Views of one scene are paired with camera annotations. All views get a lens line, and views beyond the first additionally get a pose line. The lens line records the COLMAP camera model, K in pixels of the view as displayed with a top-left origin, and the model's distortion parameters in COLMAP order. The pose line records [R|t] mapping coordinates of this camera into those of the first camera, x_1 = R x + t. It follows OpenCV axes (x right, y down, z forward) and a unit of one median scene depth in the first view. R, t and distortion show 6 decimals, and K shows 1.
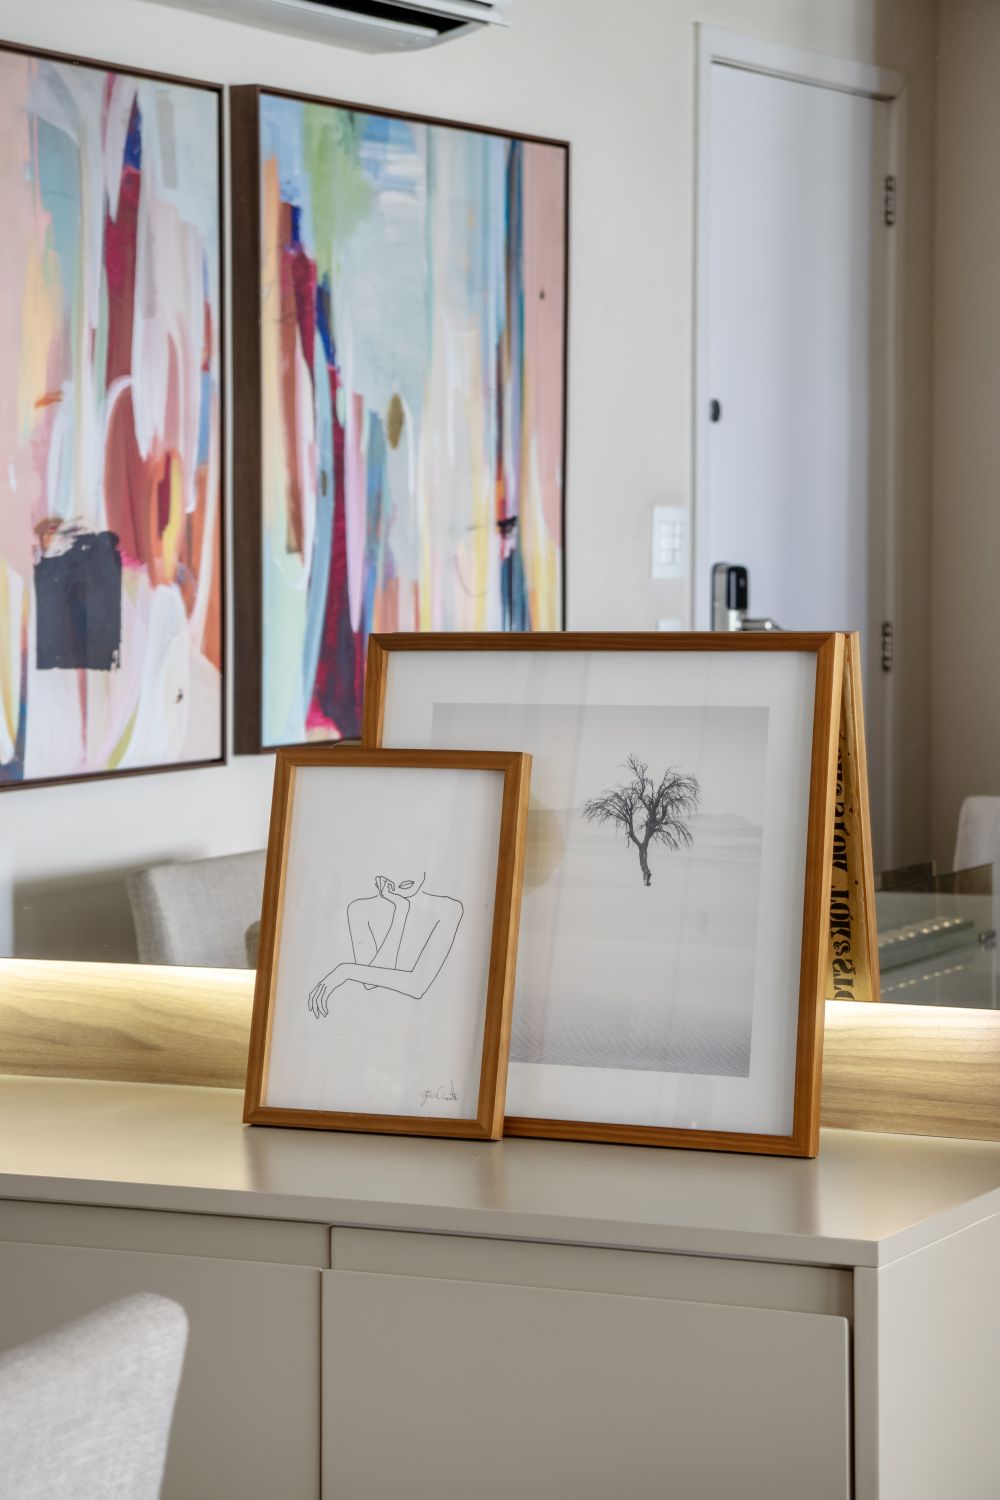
lens RADIAL K [[3552.2, 0, 497.8], [0, 3552.2, 746.2], [0, 0, 1]] dist [0.063149, 0.000000]
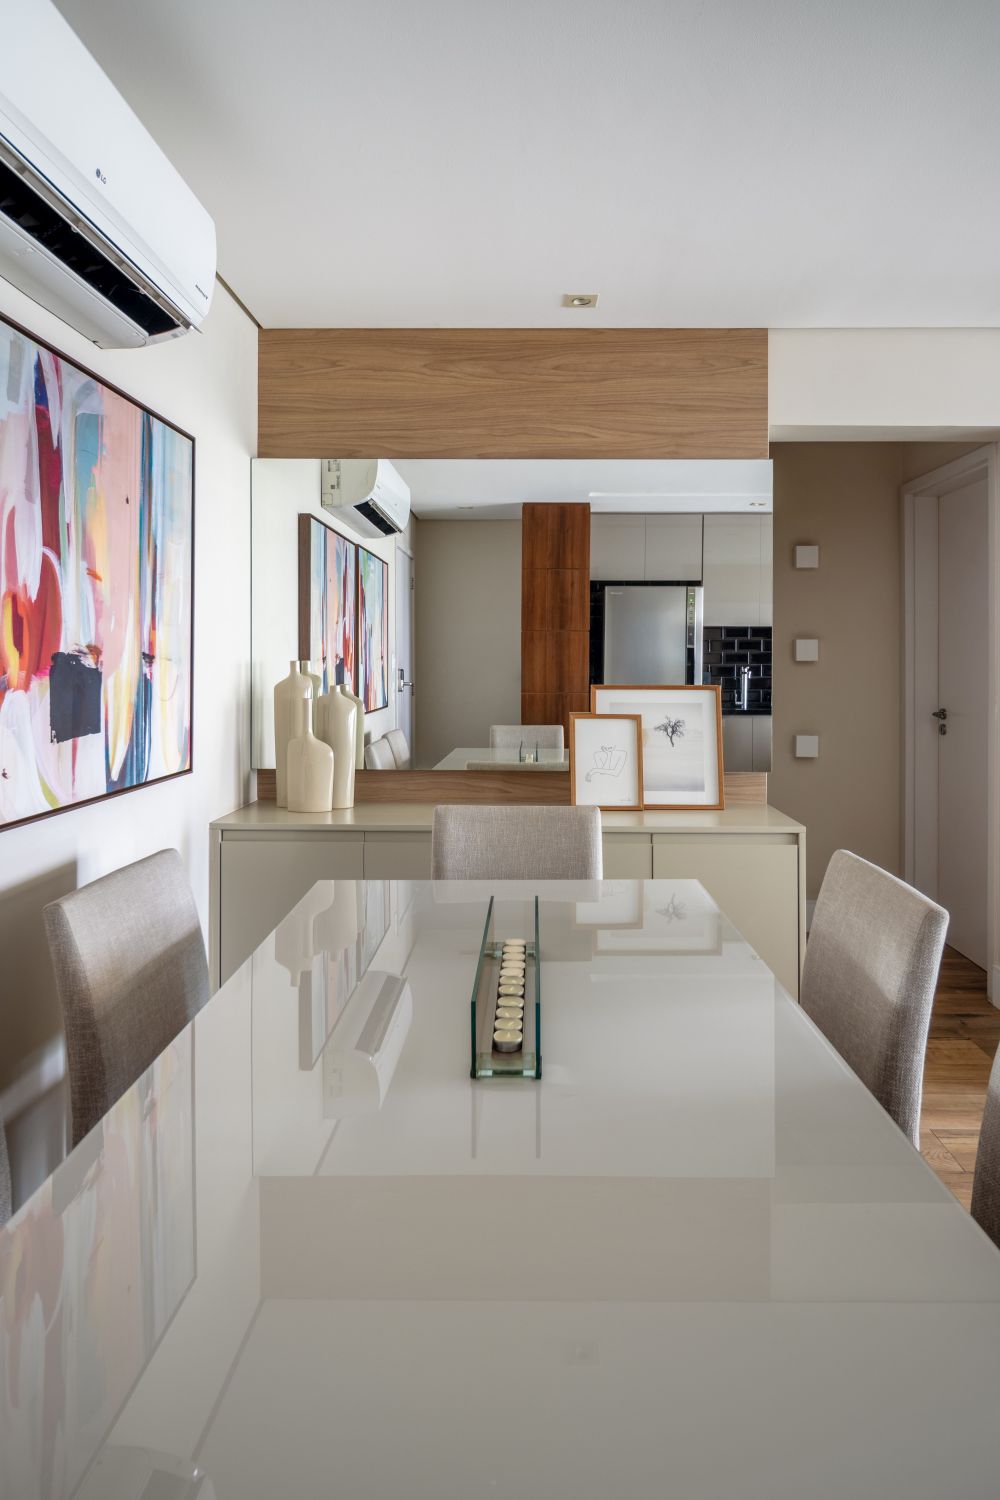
lens RADIAL K [[839.5, 0, 506.6], [0, 839.5, 660.3], [0, 0, 1]] dist [-0.006666, -0.000734]
pose [[0.891134, 0.020456, 0.453279, -0.546174], [0.008425, 0.998065, -0.061605, -0.002592], [-0.453662, 0.058718, 0.889237, 0.194908]]
